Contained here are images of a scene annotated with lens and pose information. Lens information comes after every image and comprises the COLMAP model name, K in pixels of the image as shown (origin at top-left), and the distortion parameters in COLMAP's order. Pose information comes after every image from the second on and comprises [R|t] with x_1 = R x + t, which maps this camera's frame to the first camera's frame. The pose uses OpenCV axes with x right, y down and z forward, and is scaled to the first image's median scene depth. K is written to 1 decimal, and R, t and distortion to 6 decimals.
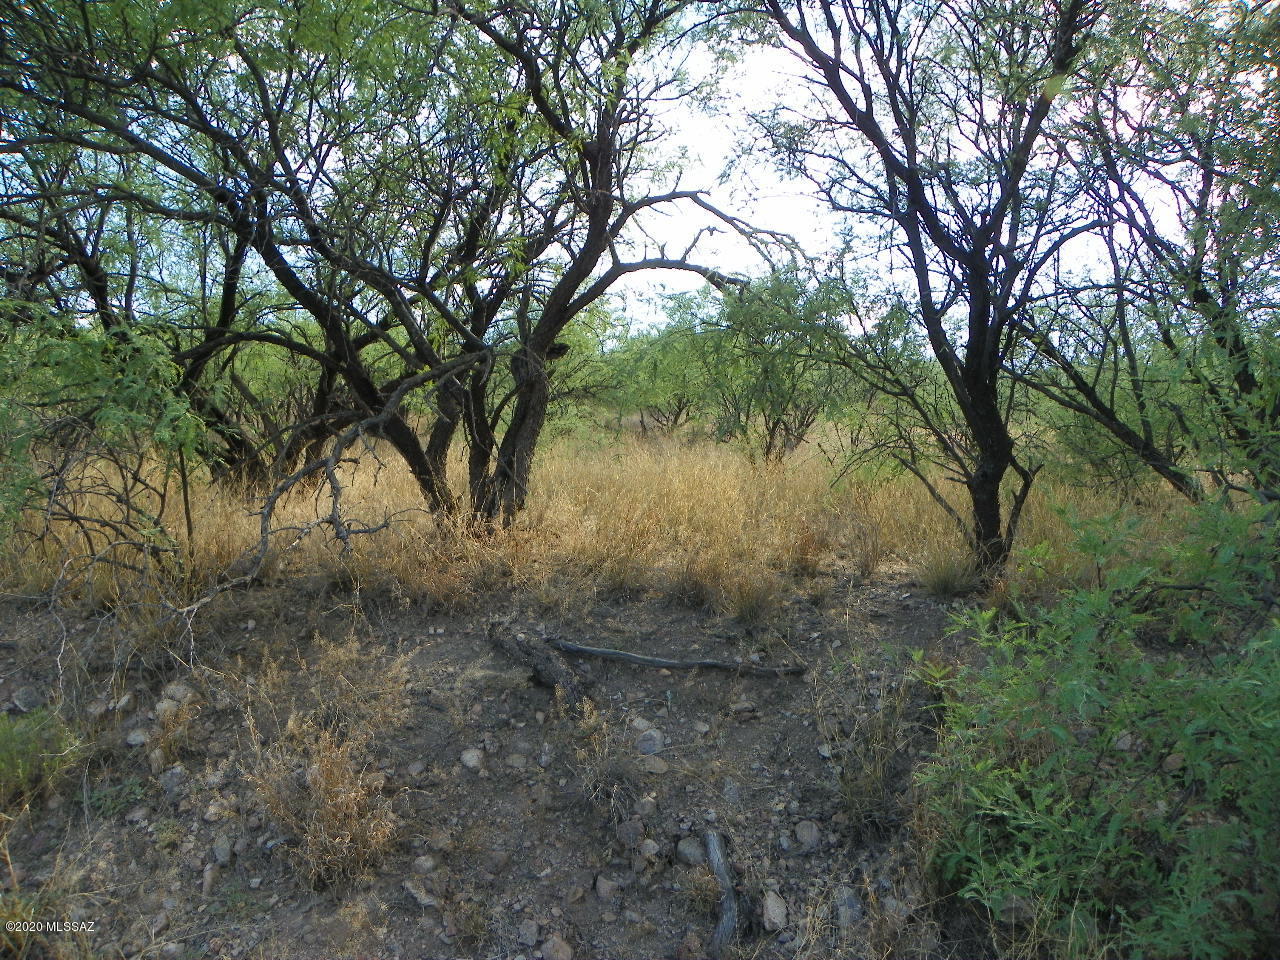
lens RADIAL K [[964.5, 0, 640.6], [0, 964.5, 479.3], [0, 0, 1]] dist [-0.014746, 0.001199]
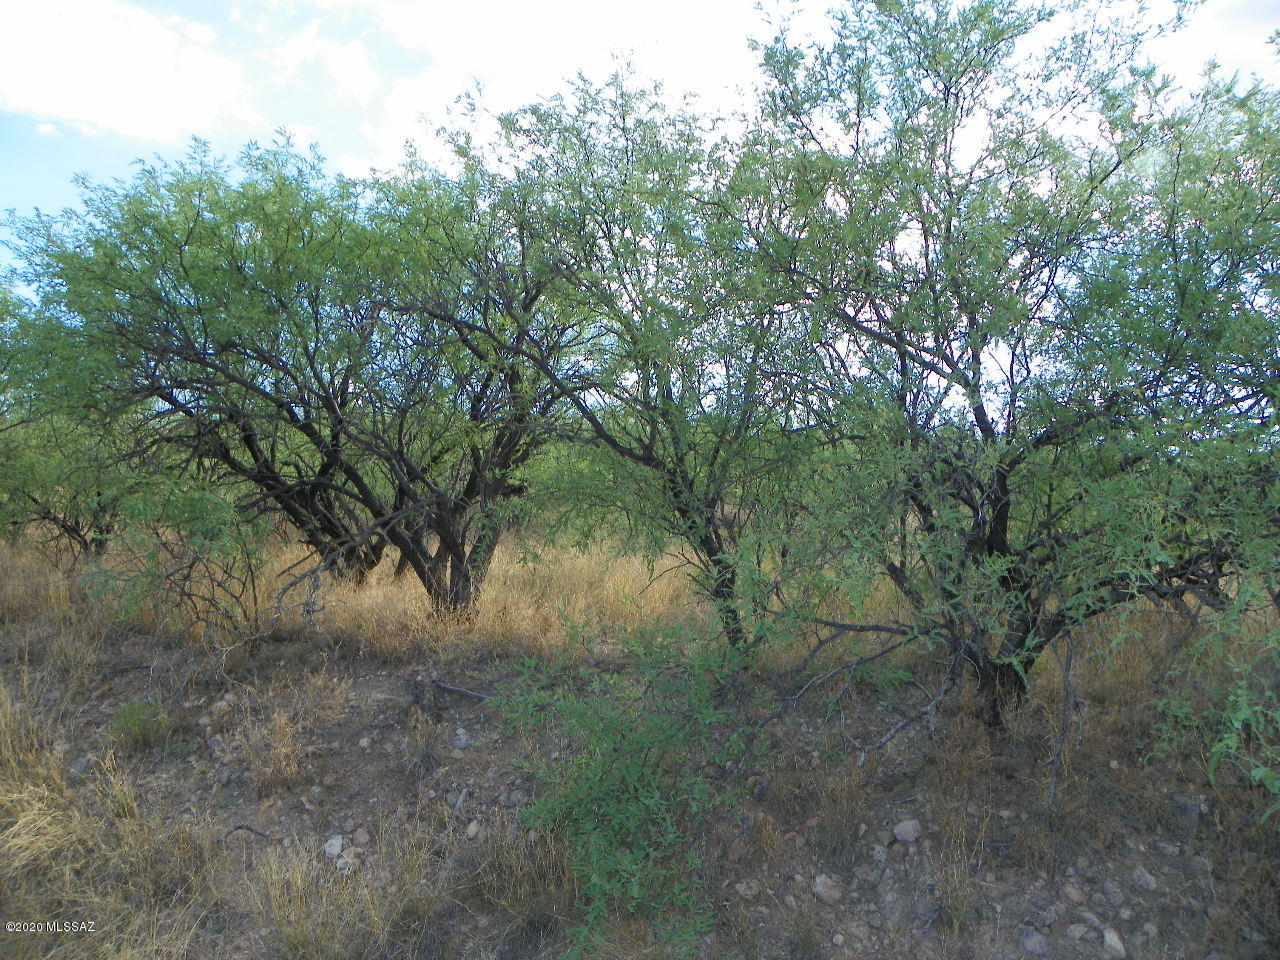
lens RADIAL K [[964.5, 0, 639.3], [0, 964.5, 480.3], [0, 0, 1]] dist [-0.014746, 0.001199]
pose [[0.977969, 0.018107, -0.207963, 0.636021], [-0.036715, 0.995621, -0.085972, -0.052291], [0.205496, 0.091714, 0.974351, -0.619619]]
